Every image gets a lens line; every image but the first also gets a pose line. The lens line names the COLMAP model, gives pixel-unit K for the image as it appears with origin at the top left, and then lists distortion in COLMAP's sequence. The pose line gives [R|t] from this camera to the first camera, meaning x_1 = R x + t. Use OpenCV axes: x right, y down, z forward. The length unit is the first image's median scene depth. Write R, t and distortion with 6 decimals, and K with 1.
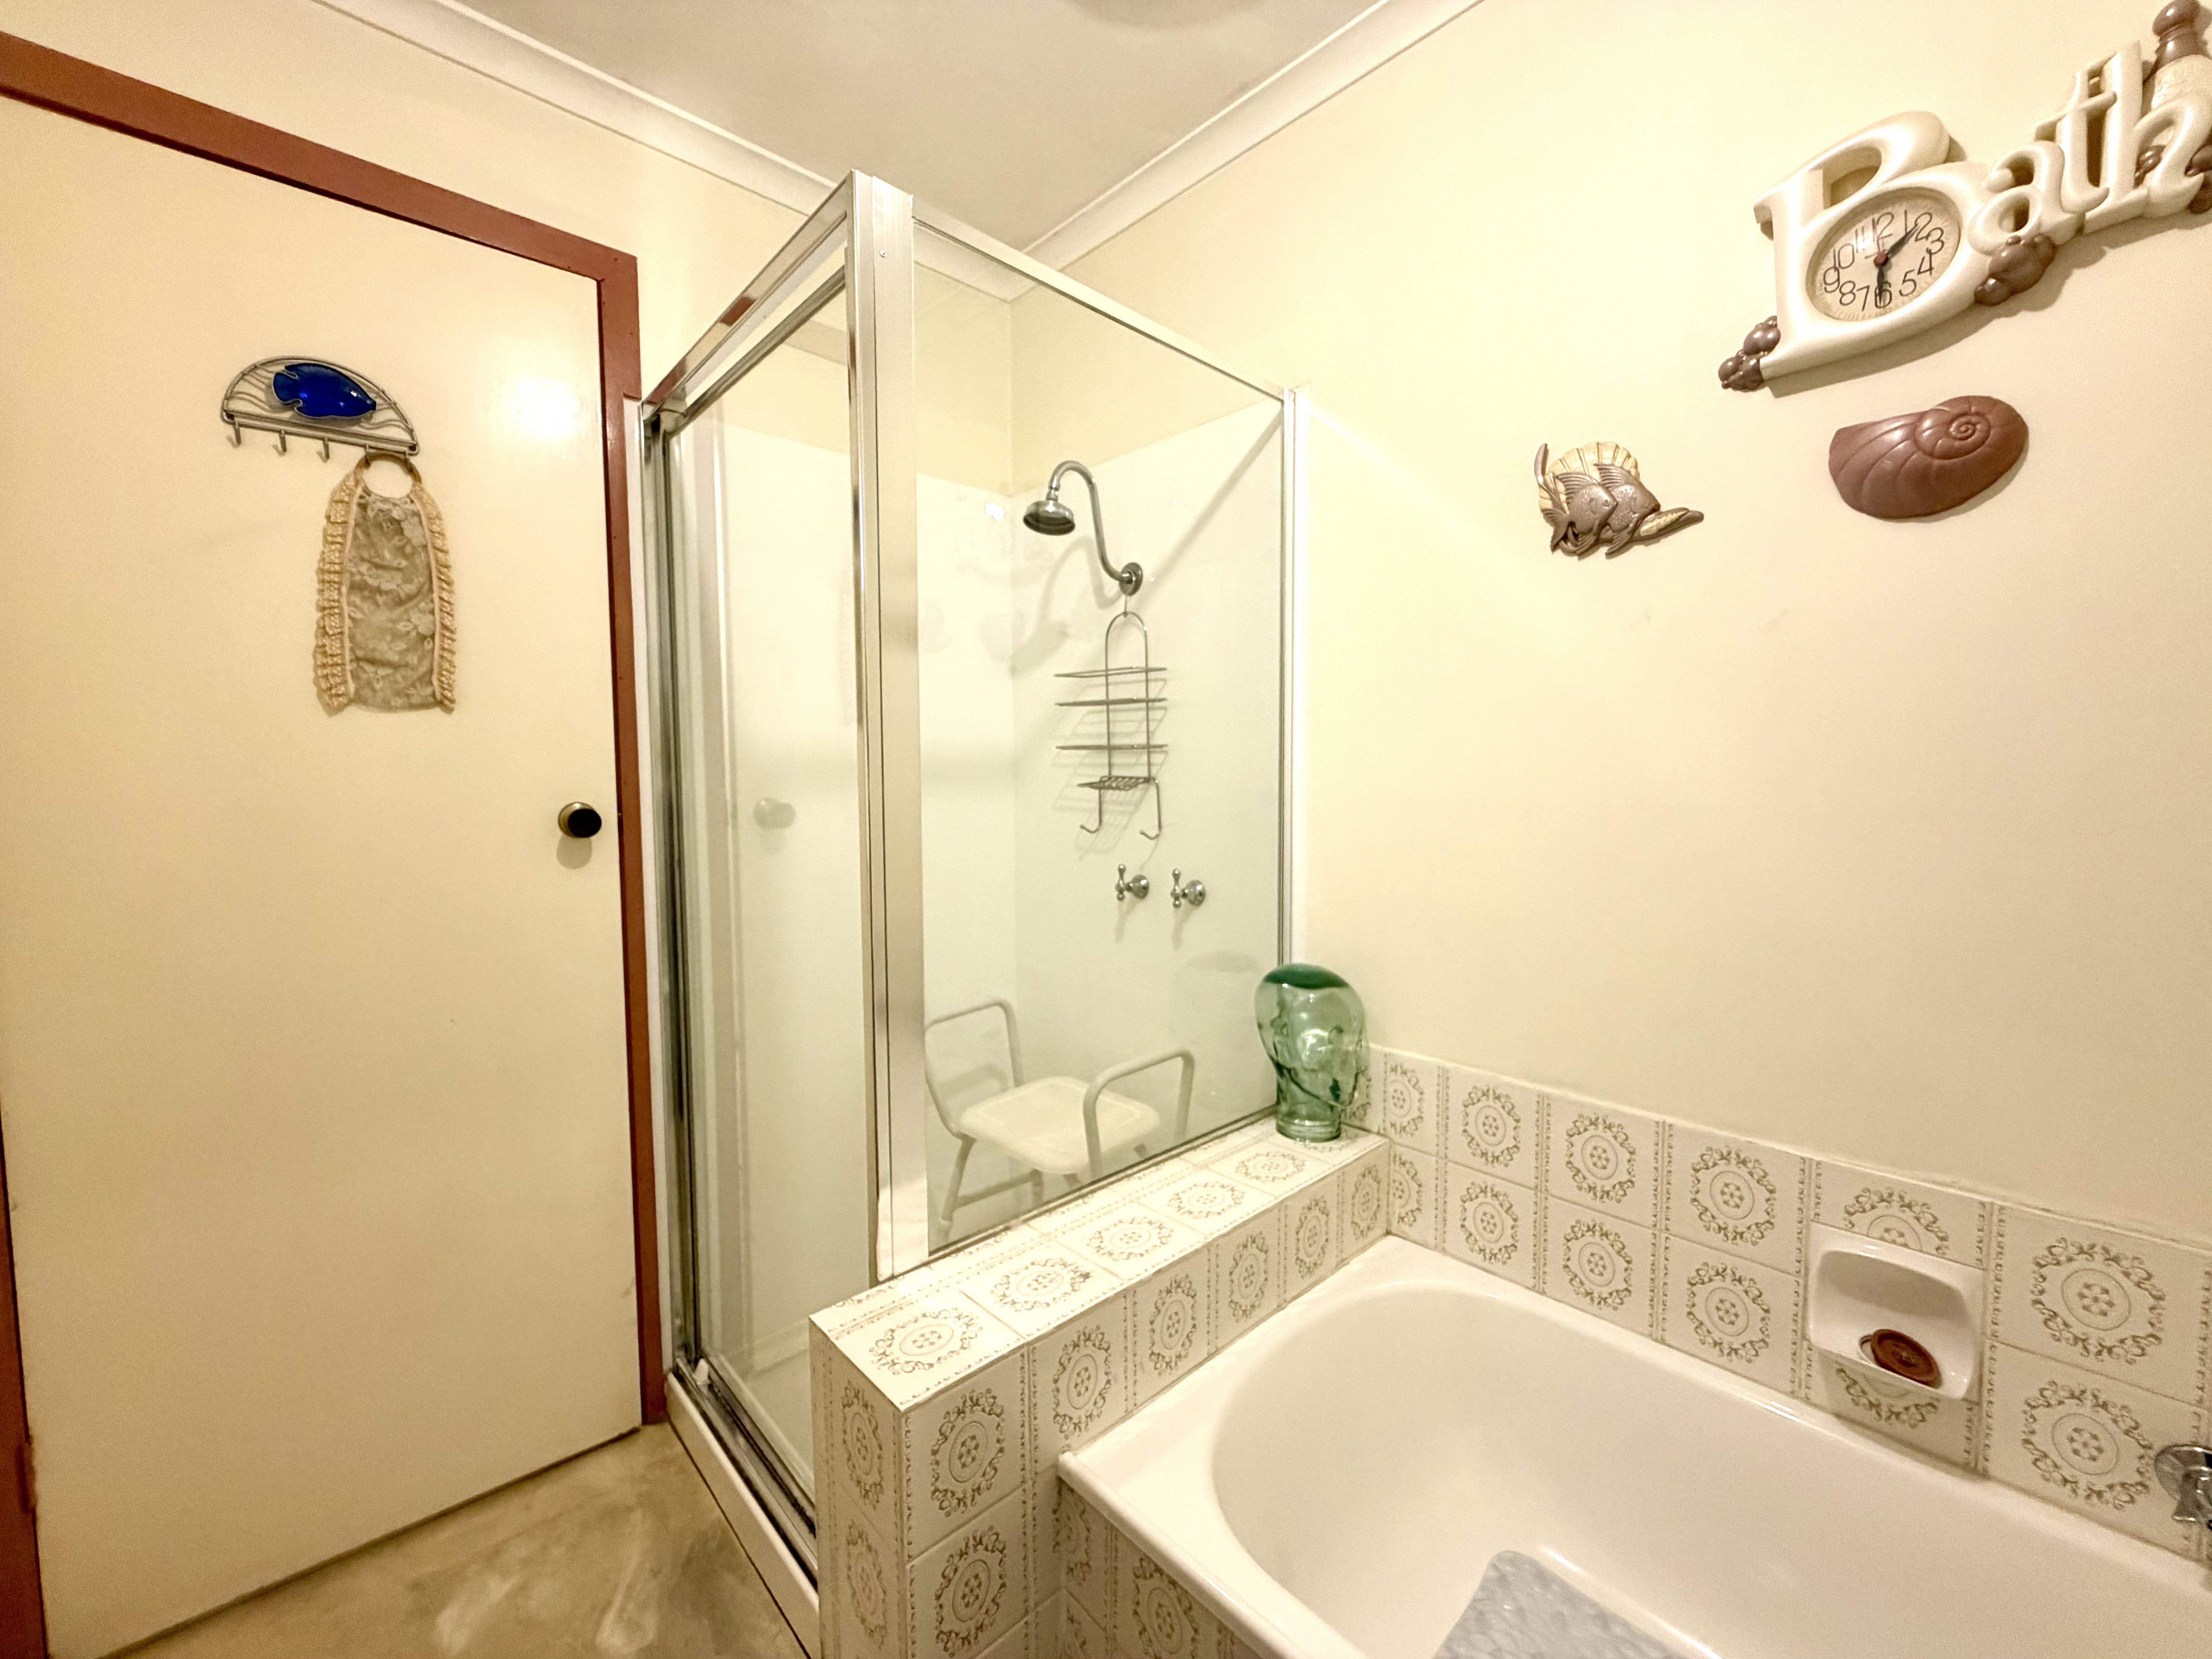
lens RADIAL K [[880.7, 0, 1098.8], [0, 880.7, 831.3], [0, 0, 1]] dist [-0.001166, 0.000026]
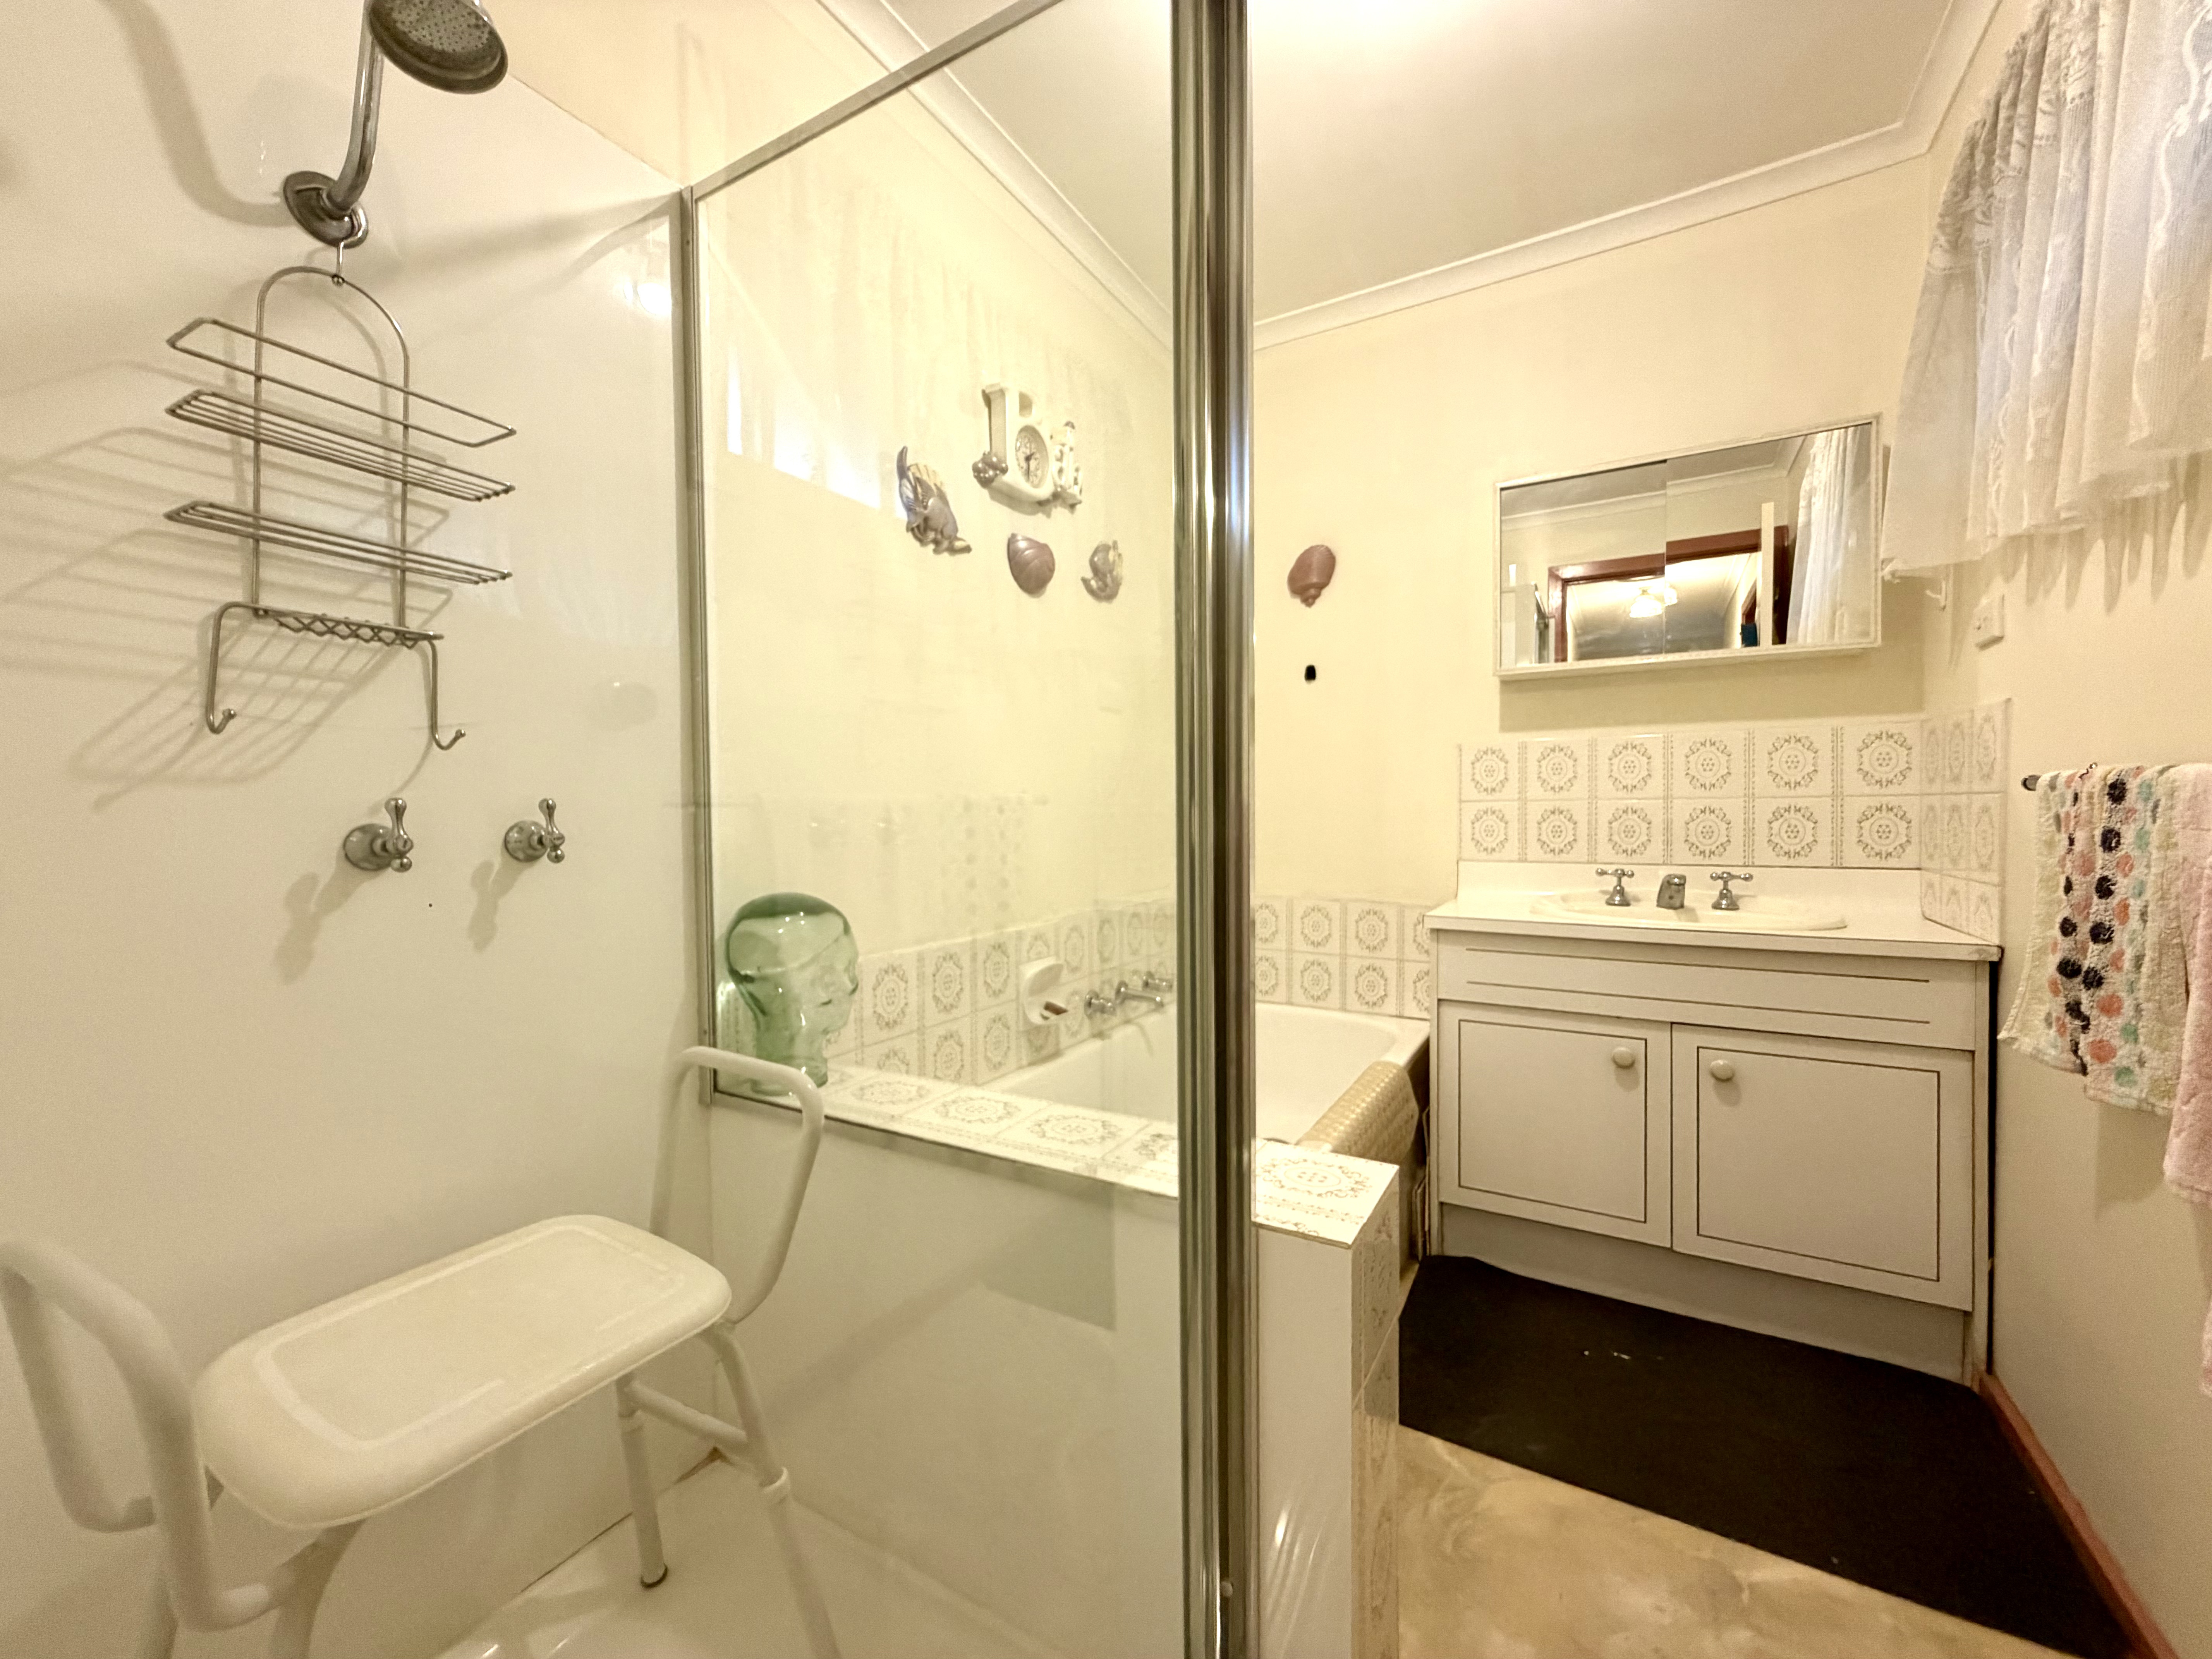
lens RADIAL K [[880.7, 0, 1098.8], [0, 880.7, 831.3], [0, 0, 1]] dist [-0.001166, 0.000026]
pose [[-0.282700, -0.013233, 0.959117, -0.875674], [0.072257, 0.996770, 0.035051, 0.106131], [-0.956483, 0.079212, -0.280831, 1.205917]]
